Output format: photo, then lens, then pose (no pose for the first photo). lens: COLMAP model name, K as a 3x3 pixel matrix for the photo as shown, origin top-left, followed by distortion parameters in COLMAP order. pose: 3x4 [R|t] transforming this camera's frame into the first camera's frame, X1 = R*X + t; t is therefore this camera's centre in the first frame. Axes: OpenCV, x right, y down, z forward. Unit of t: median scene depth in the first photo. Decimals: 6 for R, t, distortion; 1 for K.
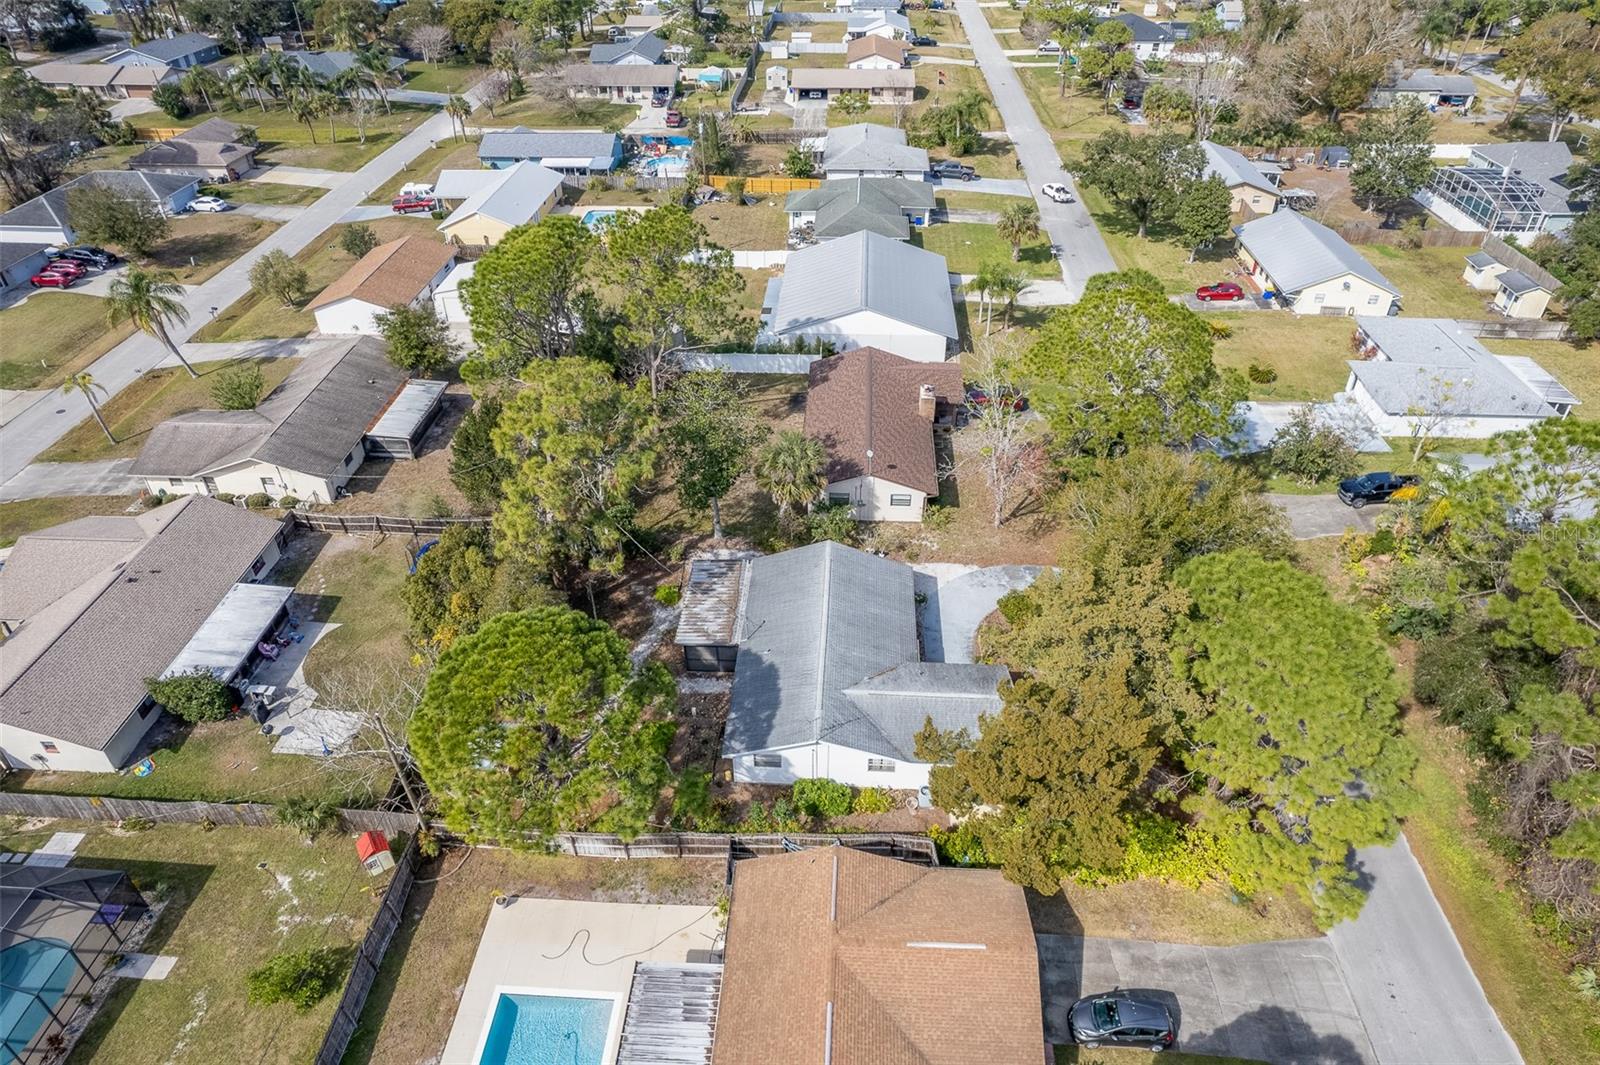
lens RADIAL K [[1027.4, 0, 803.1], [0, 1027.4, 531.9], [0, 0, 1]] dist [-0.080753, 0.076654]
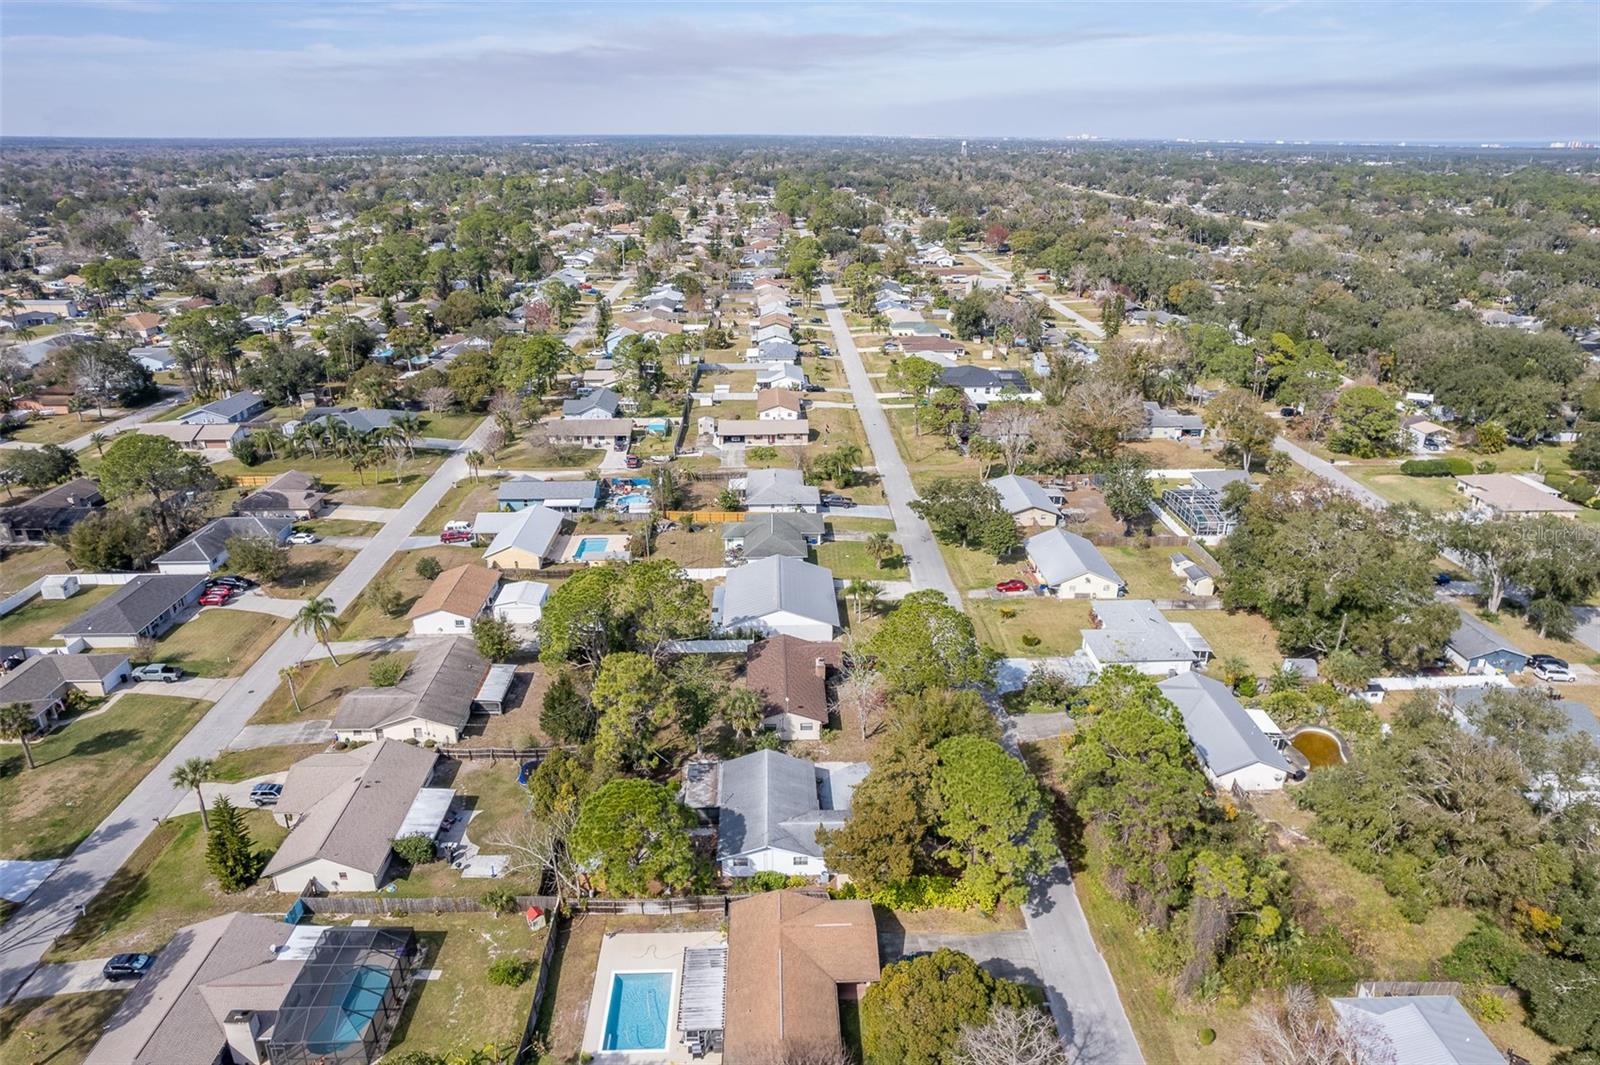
lens RADIAL K [[1031.1, 0, 800.0], [0, 1031.1, 532.5], [0, 0, 1]] dist [-0.039363, 0.001201]
pose [[0.996178, -0.026831, 0.083121, -0.031637], [0.046645, 0.968003, -0.246564, 0.050578], [-0.073846, 0.249499, 0.965555, -0.470998]]
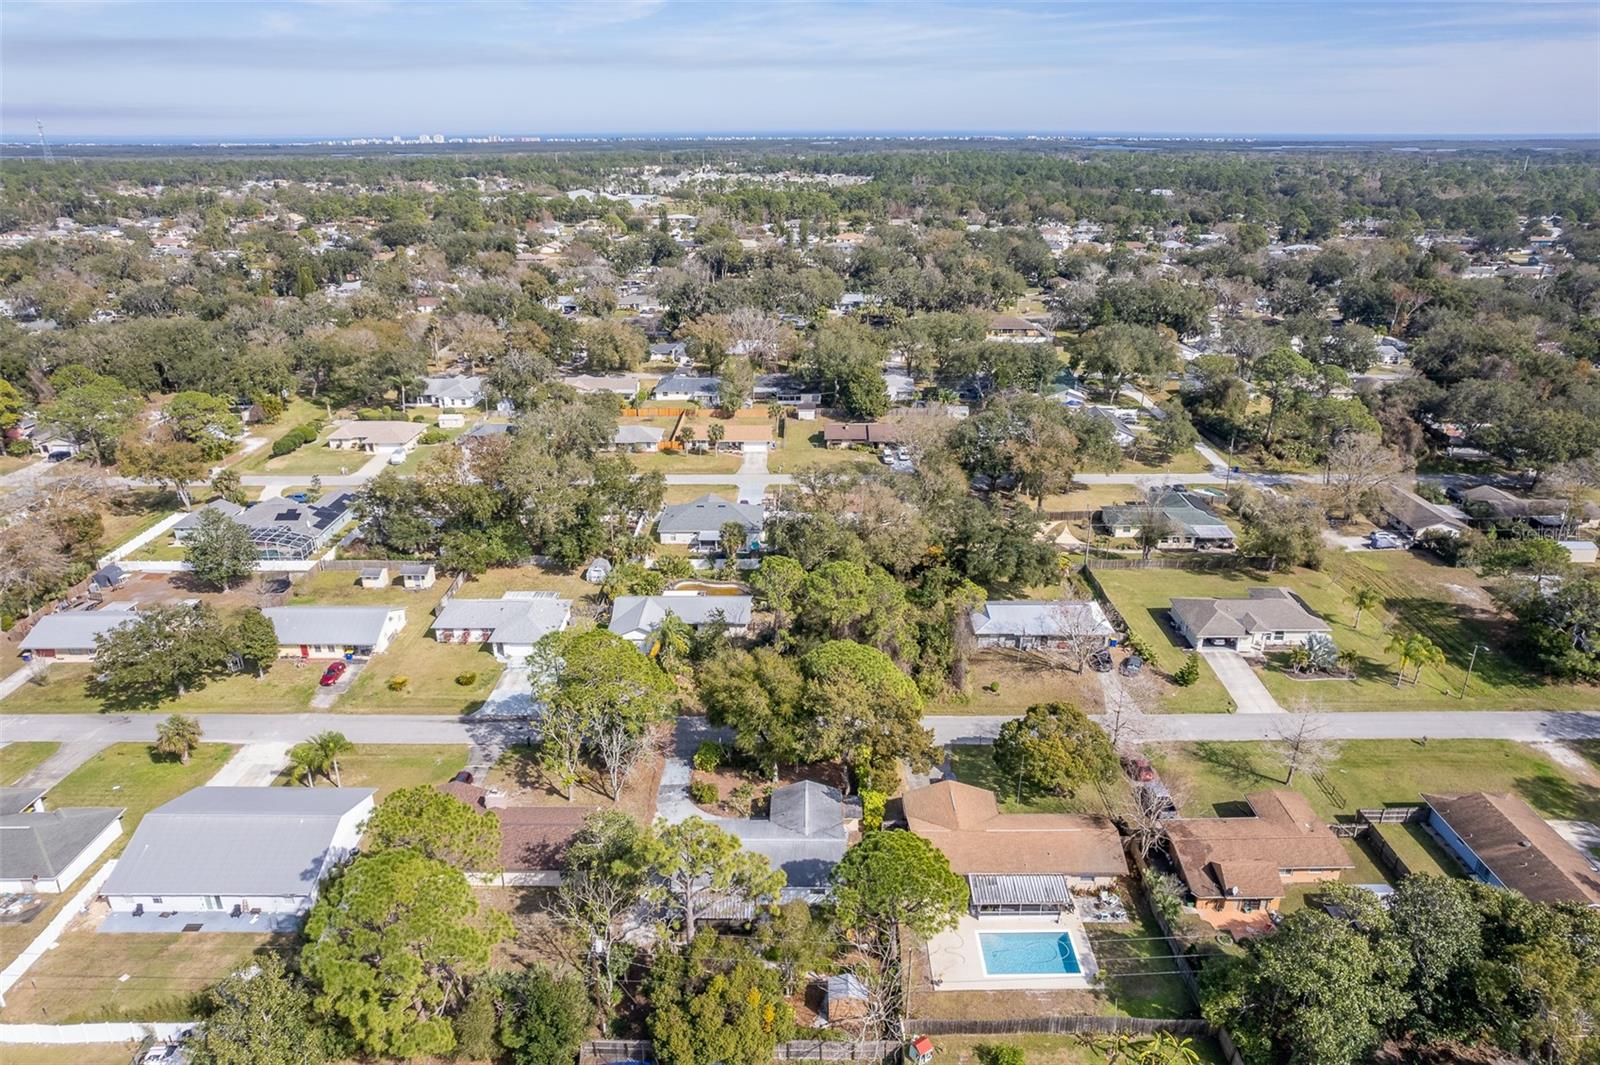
lens RADIAL K [[1024.1, 0, 805.3], [0, 1024.1, 530.3], [0, 0, 1]] dist [-0.071576, 0.061441]
pose [[-0.056318, -0.366713, 0.928628, -0.715169], [0.588171, 0.739390, 0.327654, -0.417417], [-0.806773, 0.564645, 0.174049, 0.175676]]
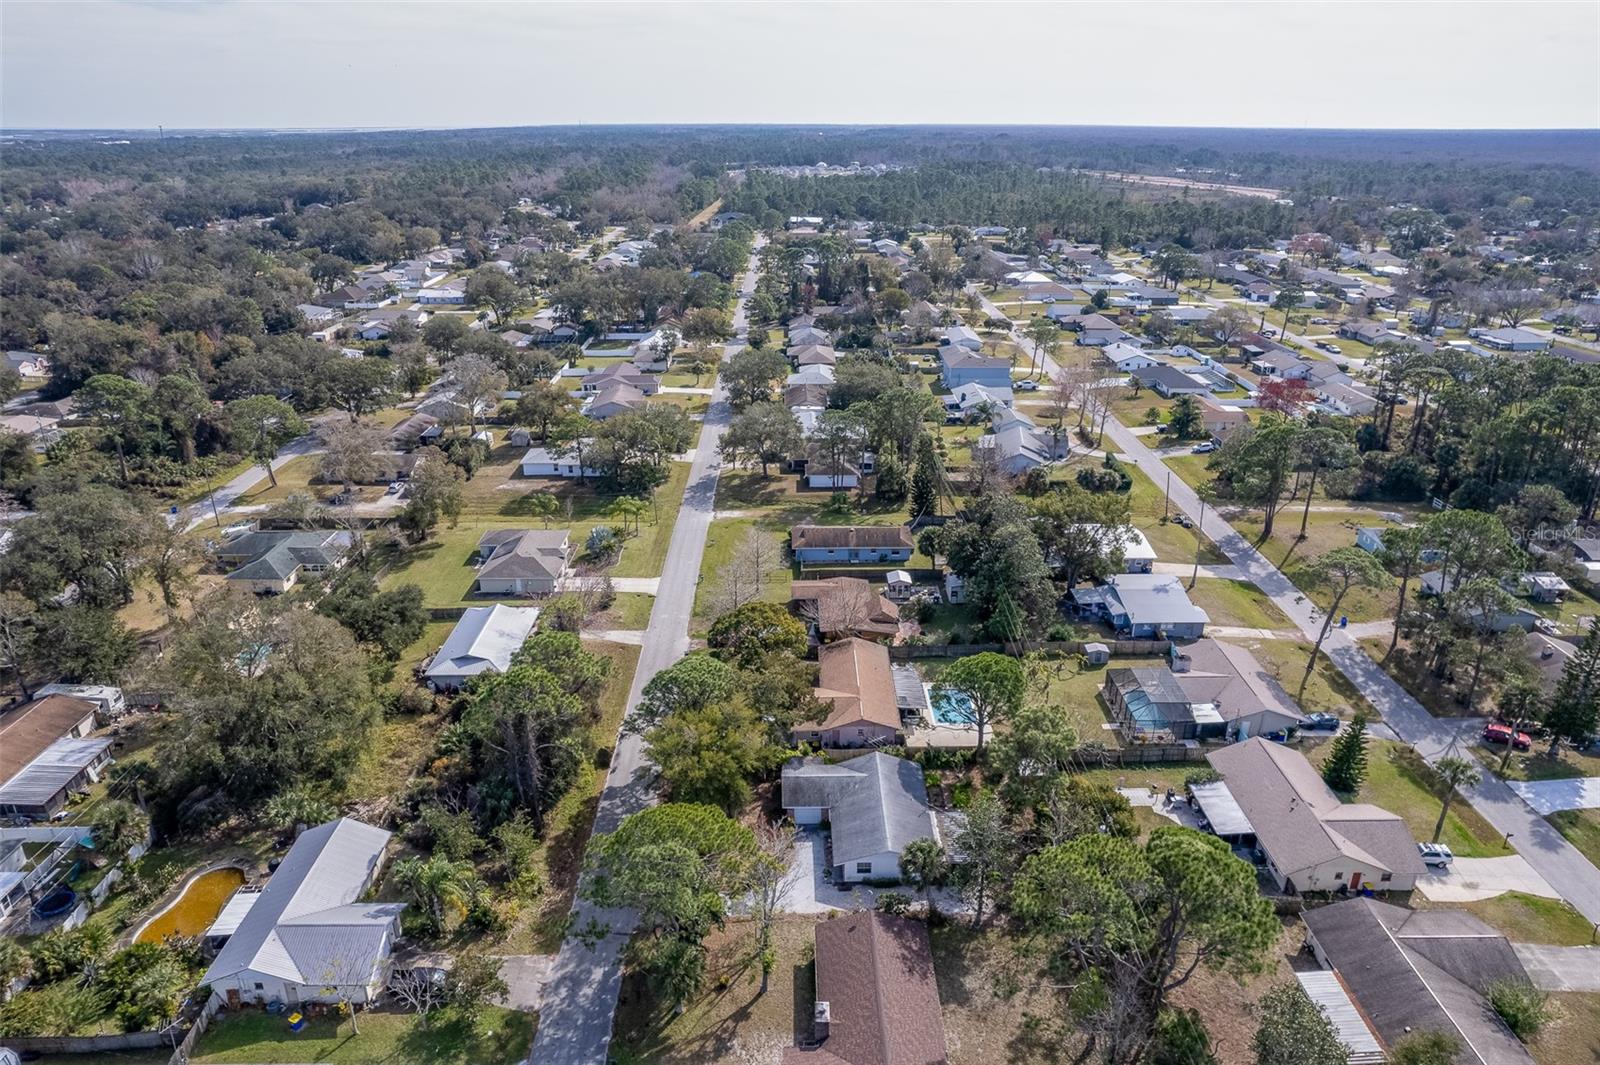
lens RADIAL K [[1038.2, 0, 800.0], [0, 1038.2, 532.5], [0, 0, 1]] dist [-0.045511, 0.001732]
pose [[-0.997775, 0.030181, -0.059448, 0.134320], [-0.034268, 0.532716, 0.845600, -0.877542], [0.057190, 0.845756, -0.530496, 0.805972]]
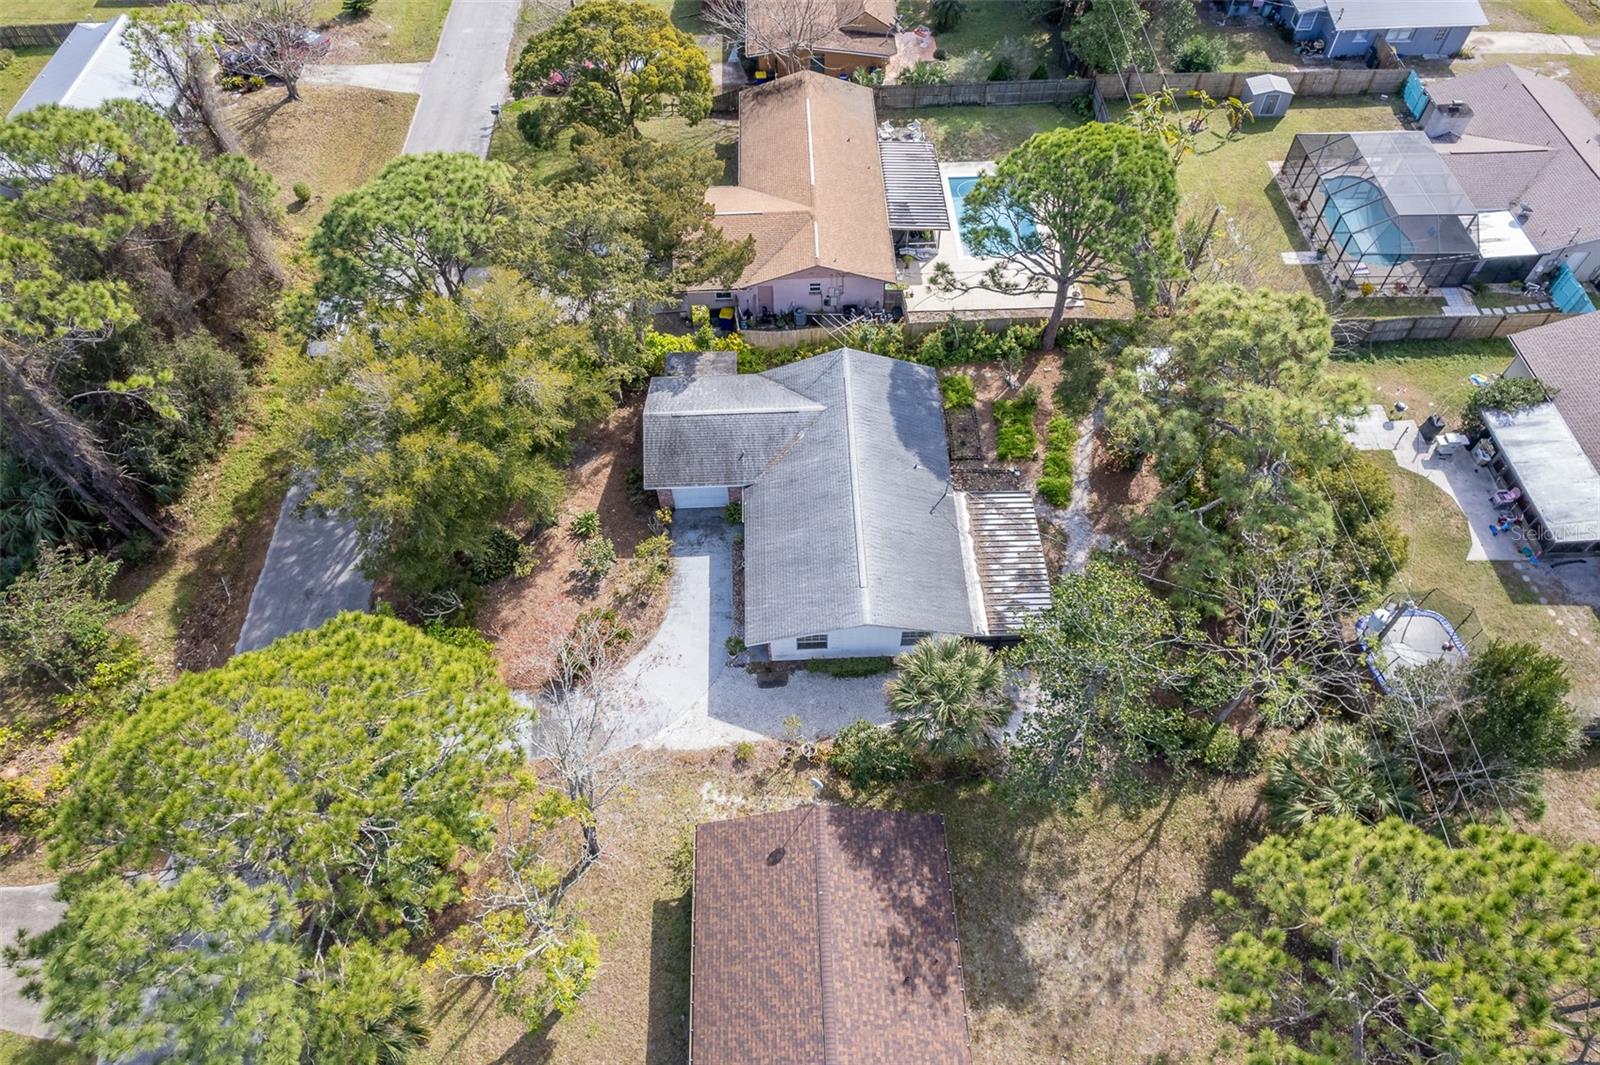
lens RADIAL K [[1024.1, 0, 805.3], [0, 1024.1, 530.3], [0, 0, 1]] dist [-0.071576, 0.061441]
pose [[-0.995544, 0.084372, -0.042107, 0.051400], [-0.042504, -0.002918, 0.999092, -0.383625], [0.084172, 0.996430, 0.006491, 0.533533]]
